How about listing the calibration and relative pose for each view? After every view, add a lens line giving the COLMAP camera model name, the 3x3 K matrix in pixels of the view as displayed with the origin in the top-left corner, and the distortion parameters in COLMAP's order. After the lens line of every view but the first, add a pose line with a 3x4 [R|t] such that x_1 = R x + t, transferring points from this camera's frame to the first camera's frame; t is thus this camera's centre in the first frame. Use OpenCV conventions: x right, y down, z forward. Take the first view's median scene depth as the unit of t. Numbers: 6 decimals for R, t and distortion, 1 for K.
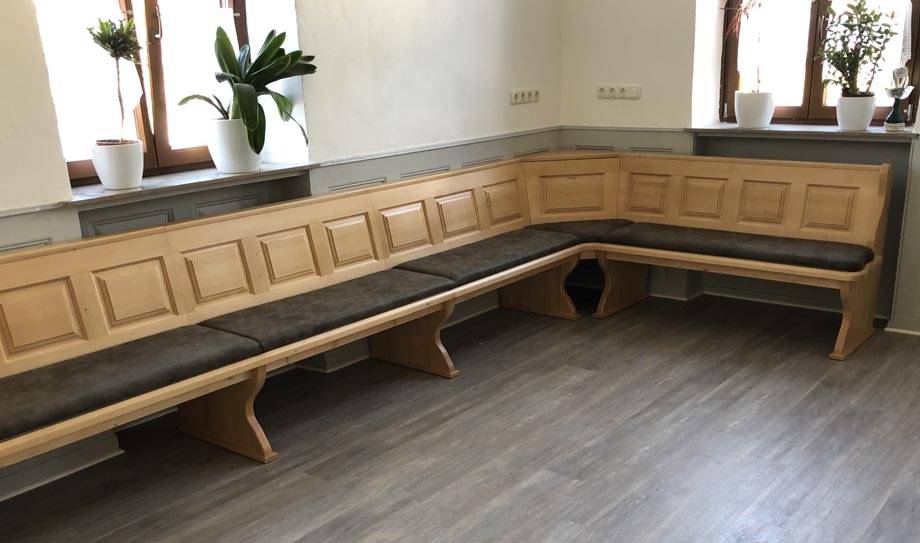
lens RADIAL K [[895.0, 0, 464.0], [0, 895.0, 361.6], [0, 0, 1]] dist [0.065796, -0.019060]
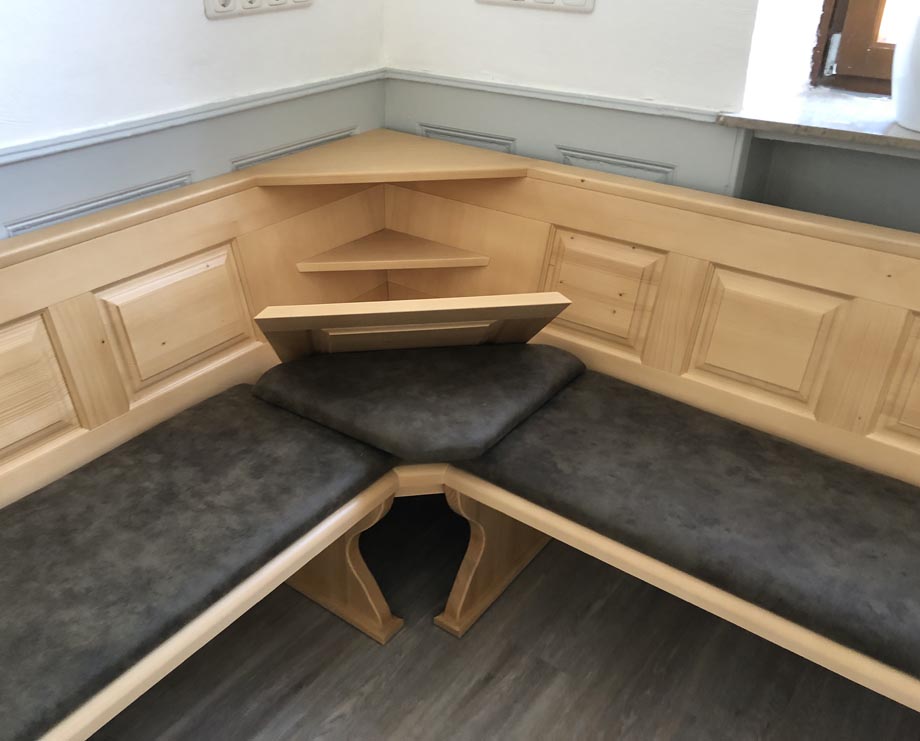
lens RADIAL K [[803.0, 0, 419.1], [0, 803.0, 369.6], [0, 0, 1]] dist [0.002809, 0.002110]
pose [[0.999726, 0.020621, 0.011082, 0.154906], [-0.022343, 0.981782, 0.188690, -0.256960], [-0.006989, -0.188886, 0.981974, 0.810688]]
